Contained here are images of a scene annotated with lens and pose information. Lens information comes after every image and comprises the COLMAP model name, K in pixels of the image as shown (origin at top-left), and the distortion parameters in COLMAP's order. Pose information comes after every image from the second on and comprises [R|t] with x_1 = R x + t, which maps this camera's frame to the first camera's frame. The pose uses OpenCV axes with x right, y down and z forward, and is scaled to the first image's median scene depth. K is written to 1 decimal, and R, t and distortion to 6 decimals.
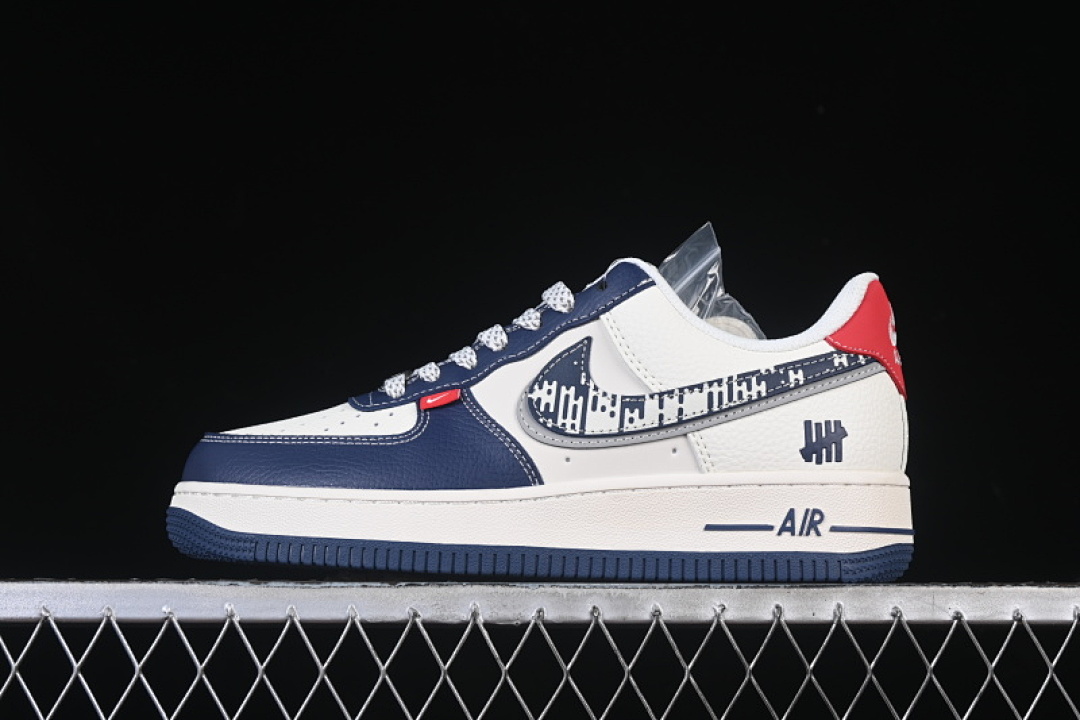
lens RADIAL K [[2389.4, 0, 568.6], [0, 2389.4, 359.2], [0, 0, 1]] dist [0.047968, 0.006115]
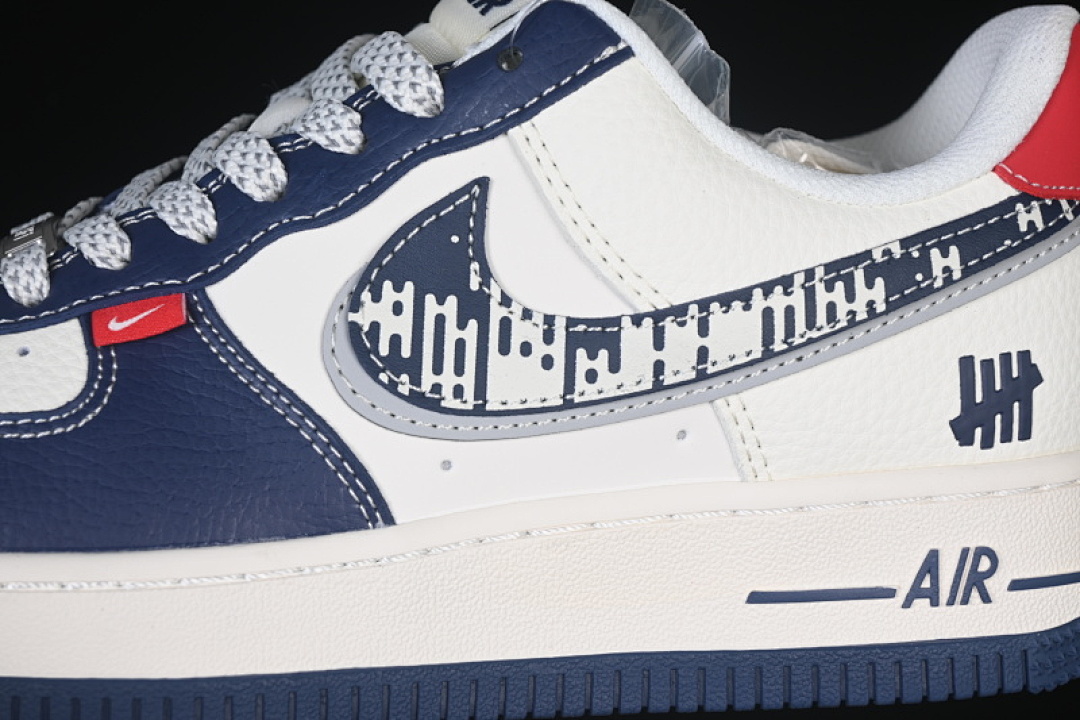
lens RADIAL K [[2389.4, 0, 568.6], [0, 2389.4, 359.2], [0, 0, 1]] dist [0.047968, 0.006115]
pose [[0.980322, -0.042896, 0.192690, -0.062655], [-0.003418, 0.972272, 0.233830, -0.080417], [-0.197378, -0.229887, 0.952992, 0.577972]]
